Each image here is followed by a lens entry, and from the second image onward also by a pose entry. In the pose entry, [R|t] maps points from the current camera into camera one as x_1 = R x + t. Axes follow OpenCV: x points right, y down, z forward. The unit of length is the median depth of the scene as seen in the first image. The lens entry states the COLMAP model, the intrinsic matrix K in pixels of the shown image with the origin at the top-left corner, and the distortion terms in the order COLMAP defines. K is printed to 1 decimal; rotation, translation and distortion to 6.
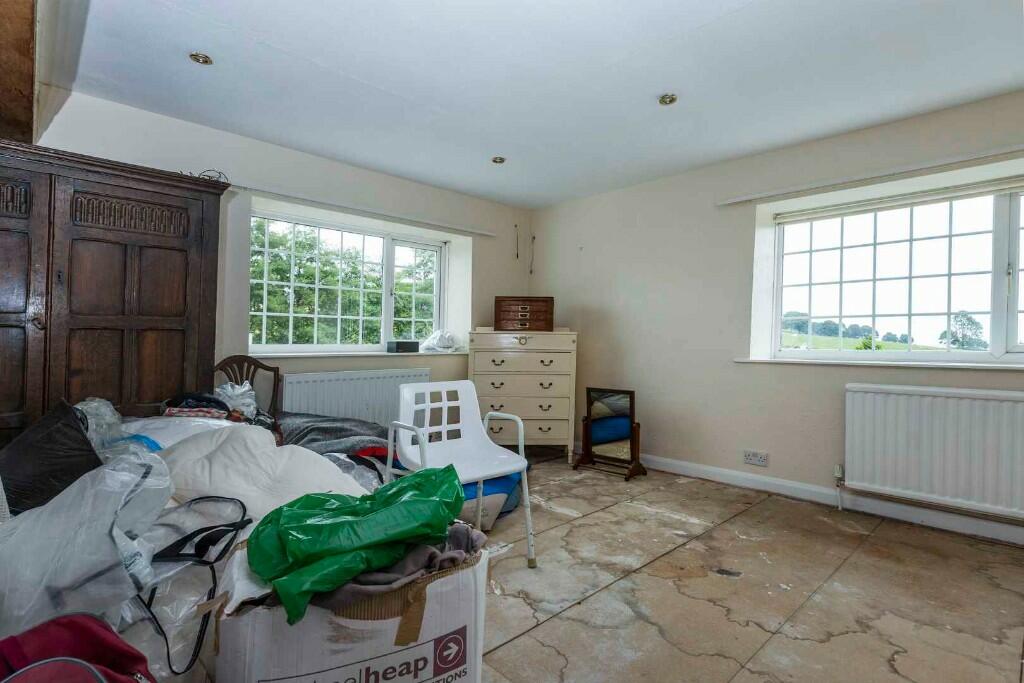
lens RADIAL K [[516.1, 0, 512.0], [0, 516.1, 341.5], [0, 0, 1]] dist [-0.005246, -0.000817]
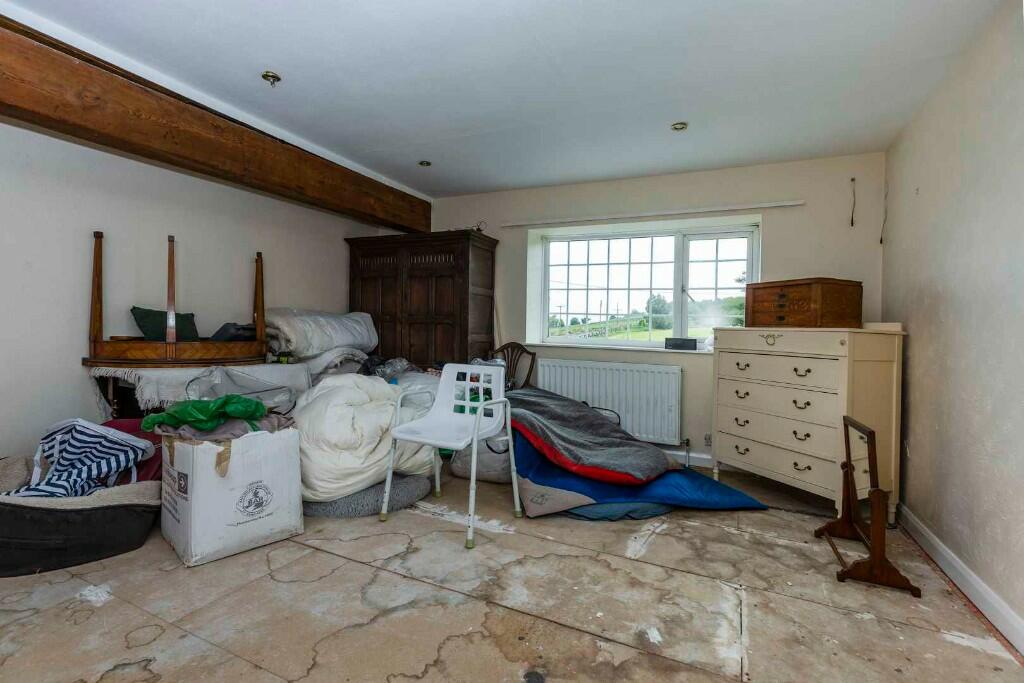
lens RADIAL K [[463.8, 0, 511.3], [0, 463.8, 337.0], [0, 0, 1]] dist [0.004025, 0.000283]
pose [[0.360434, 0.019198, -0.932587, 0.762037], [-0.033231, 0.999418, 0.007730, 0.002027], [0.932193, 0.028205, 0.360862, 0.594216]]
